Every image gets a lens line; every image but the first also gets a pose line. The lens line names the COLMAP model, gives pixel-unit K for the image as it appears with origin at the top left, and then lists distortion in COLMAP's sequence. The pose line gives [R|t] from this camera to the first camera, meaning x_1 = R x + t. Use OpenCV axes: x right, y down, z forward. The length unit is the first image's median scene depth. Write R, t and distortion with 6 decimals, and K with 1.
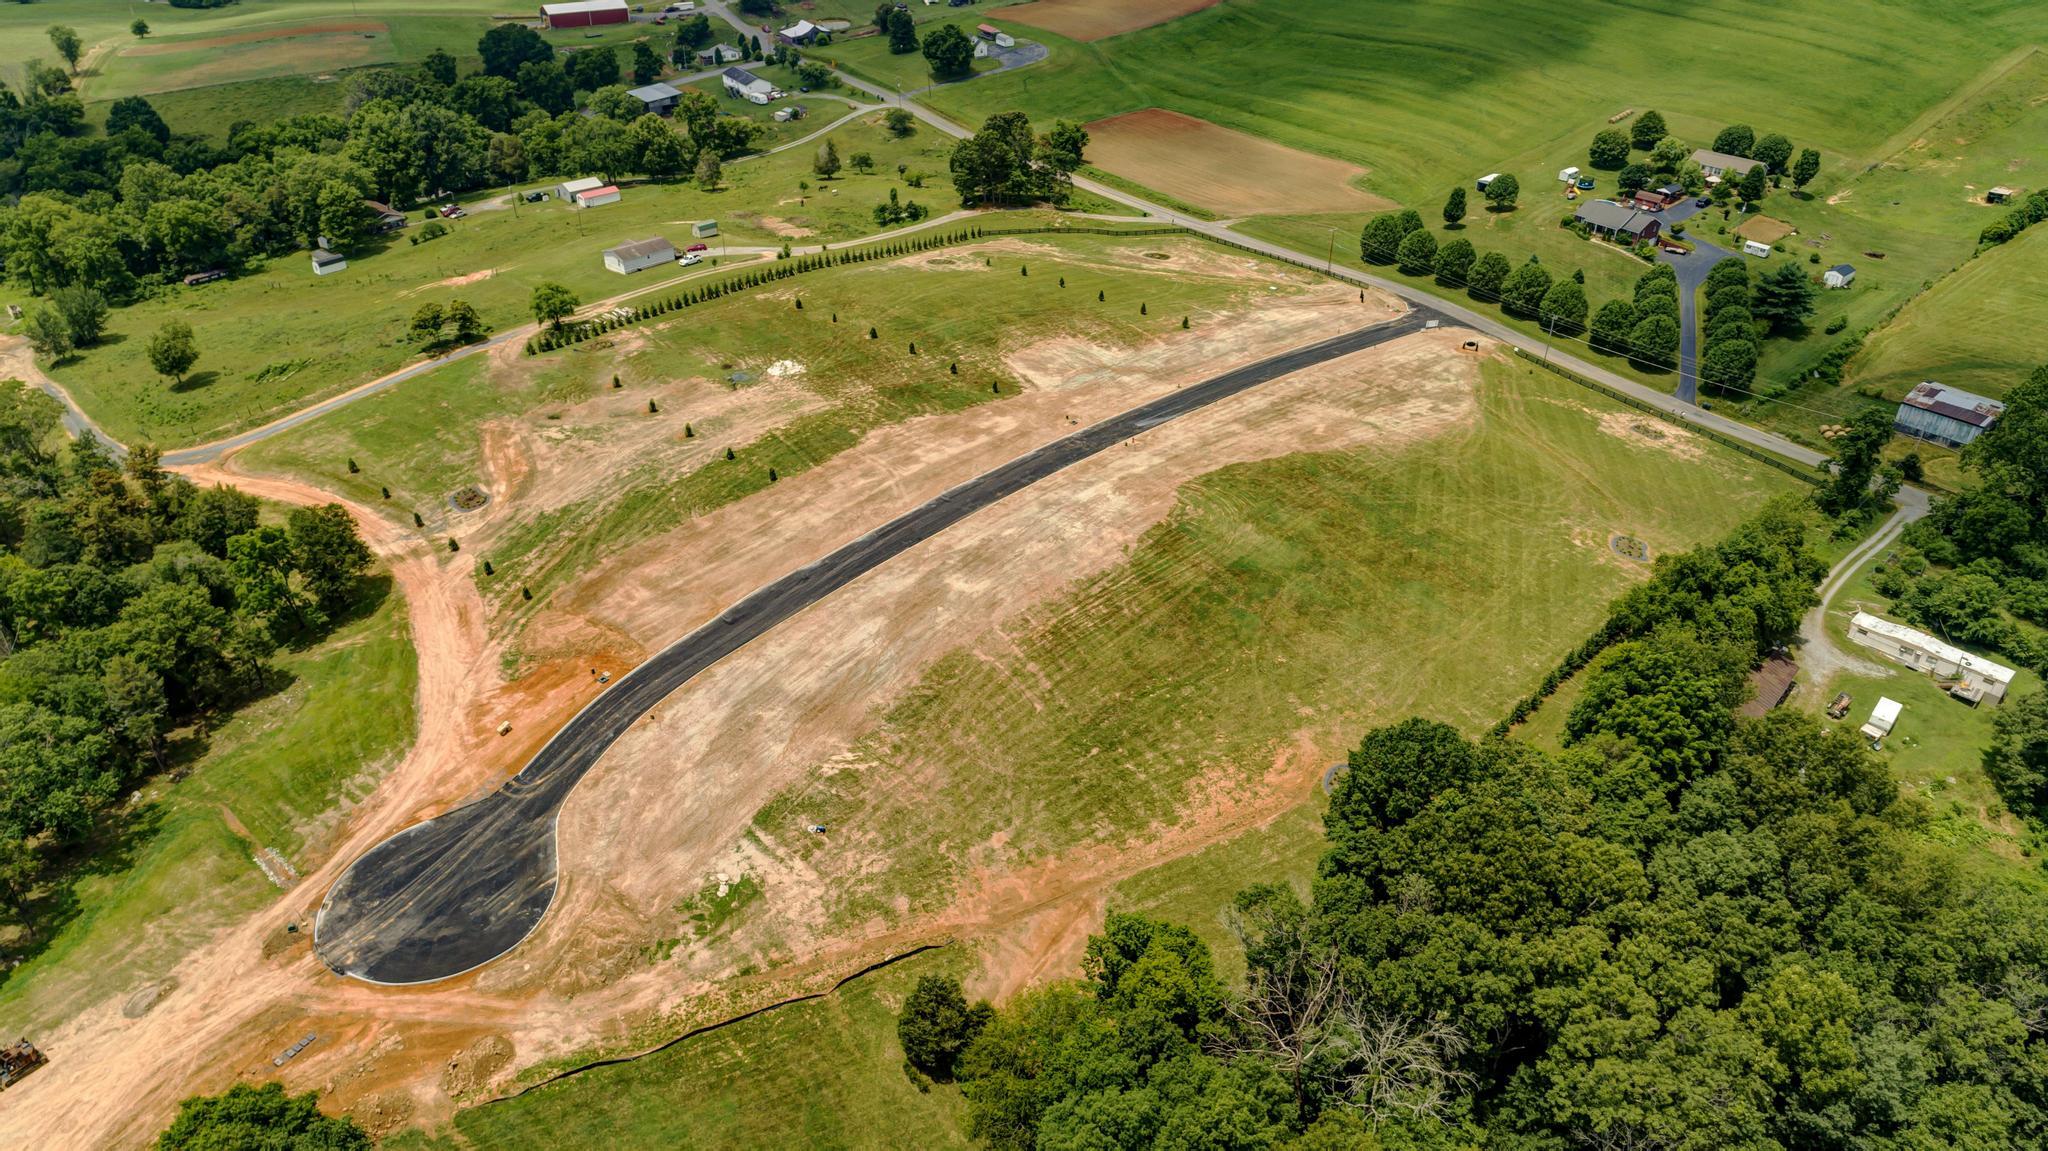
lens RADIAL K [[1376.6, 0, 1026.5], [0, 1376.6, 572.8], [0, 0, 1]] dist [0.018701, 0.010816]
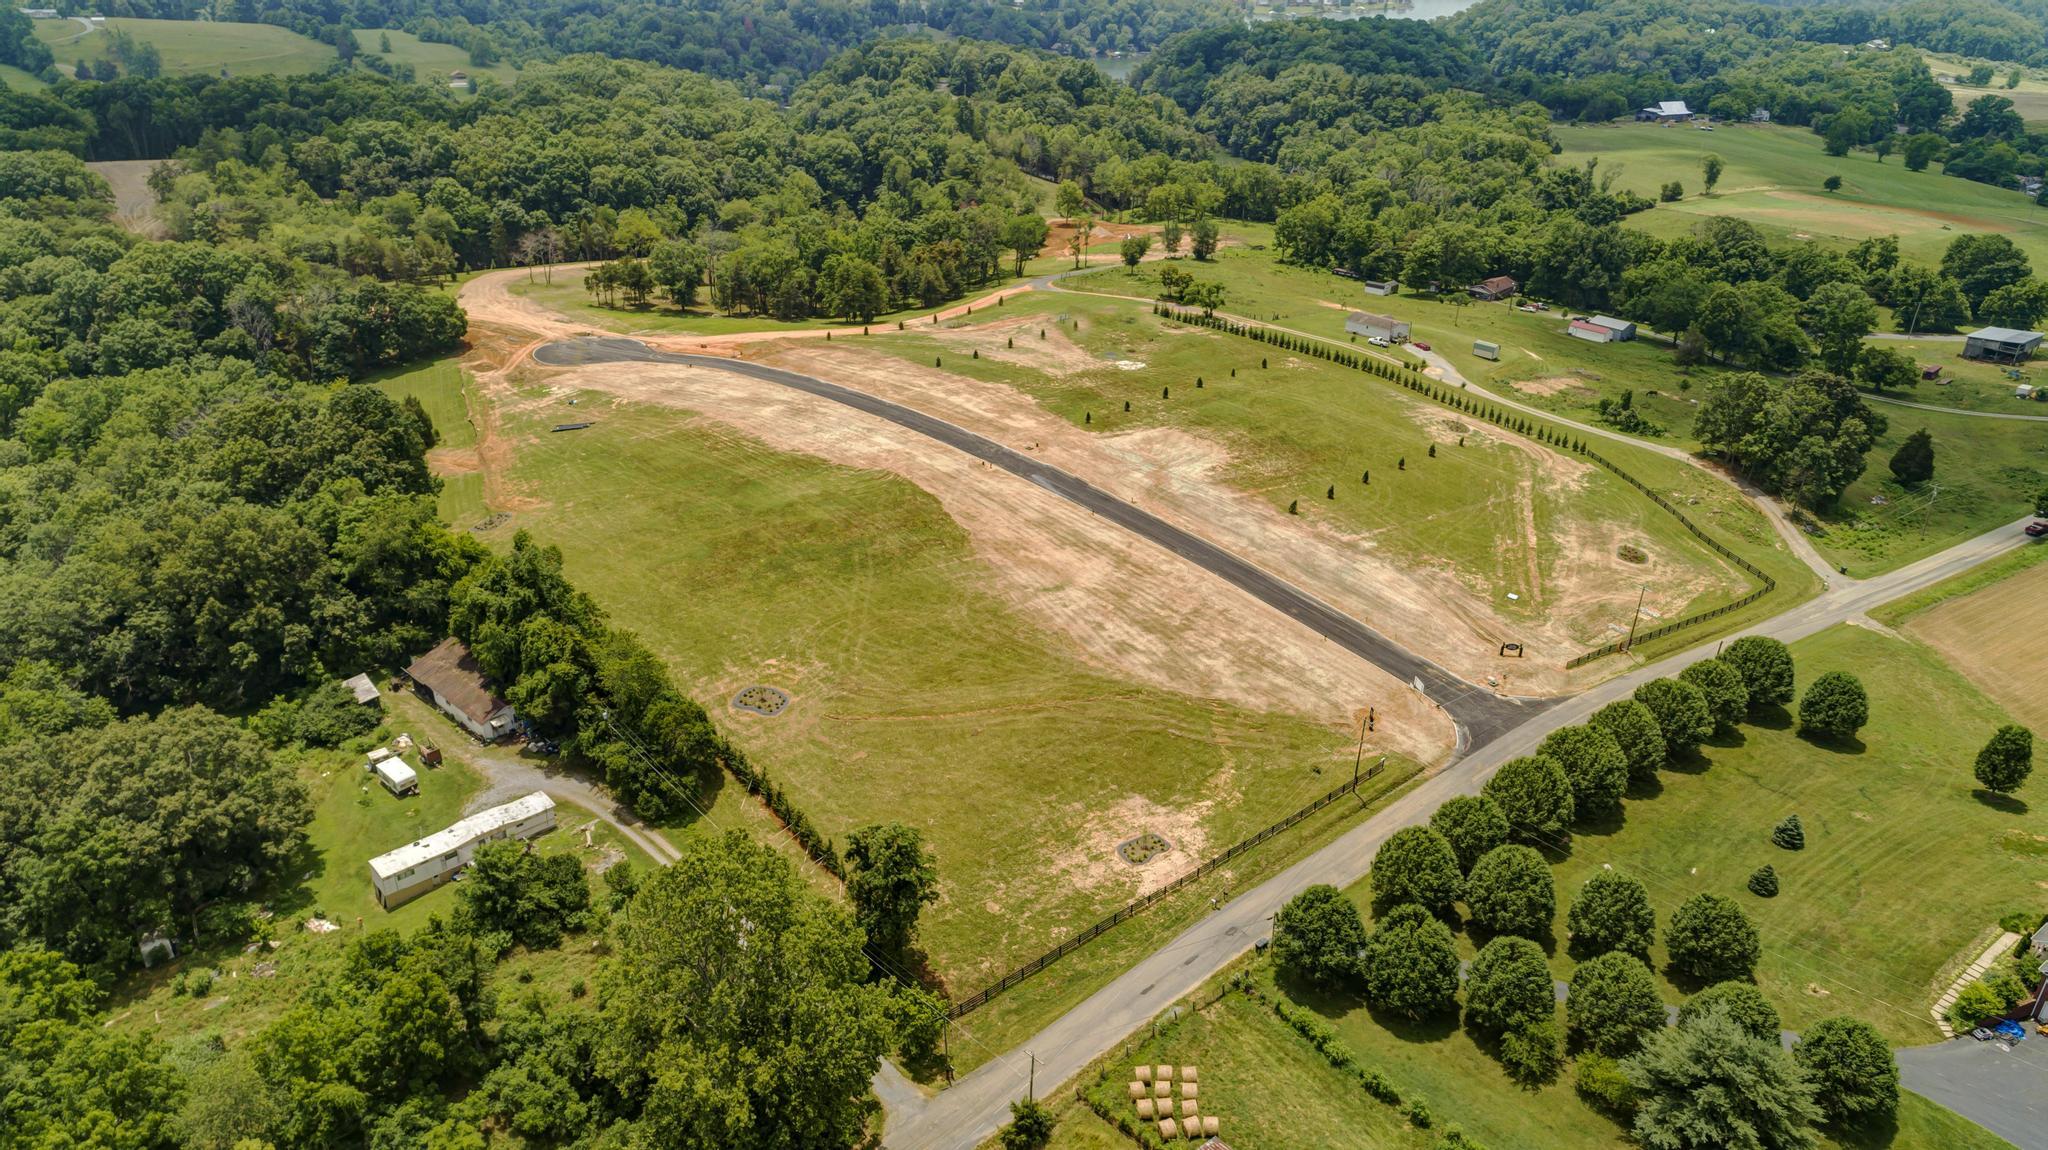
lens RADIAL K [[1376.6, 0, 1026.5], [0, 1376.6, 572.3], [0, 0, 1]] dist [0.018701, 0.010816]
pose [[-0.023429, 0.425293, -0.904753, 1.001427], [-0.561712, 0.743042, 0.363824, -0.408487], [0.827001, 0.516734, 0.221483, 0.780443]]
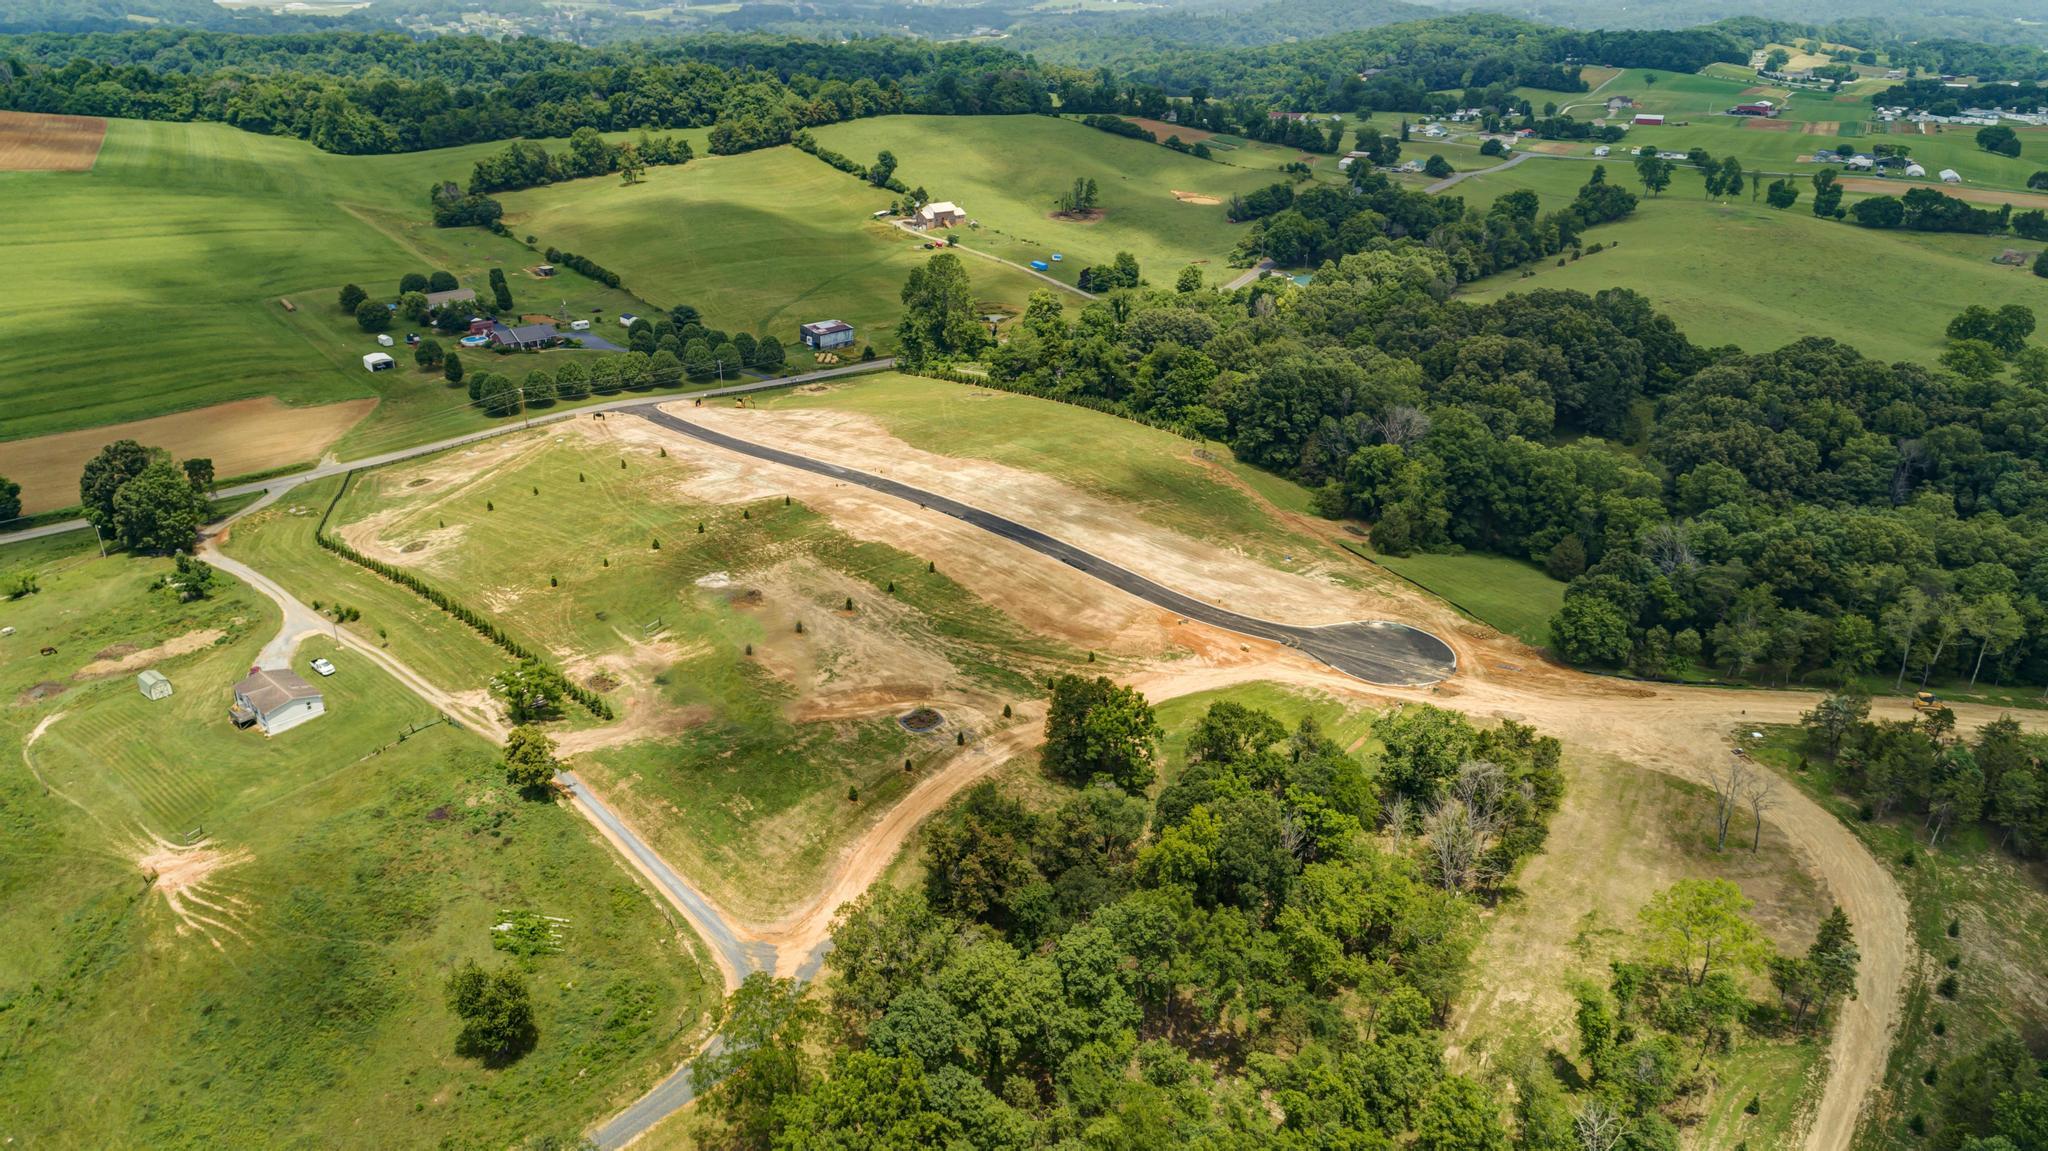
lens RADIAL K [[1376.6, 0, 1026.5], [0, 1376.6, 572.8], [0, 0, 1]] dist [0.018701, 0.010816]
pose [[-0.047930, -0.414904, 0.908602, -1.159203], [0.531296, 0.759702, 0.374937, -0.429091], [-0.845829, 0.500707, 0.184024, 0.627159]]
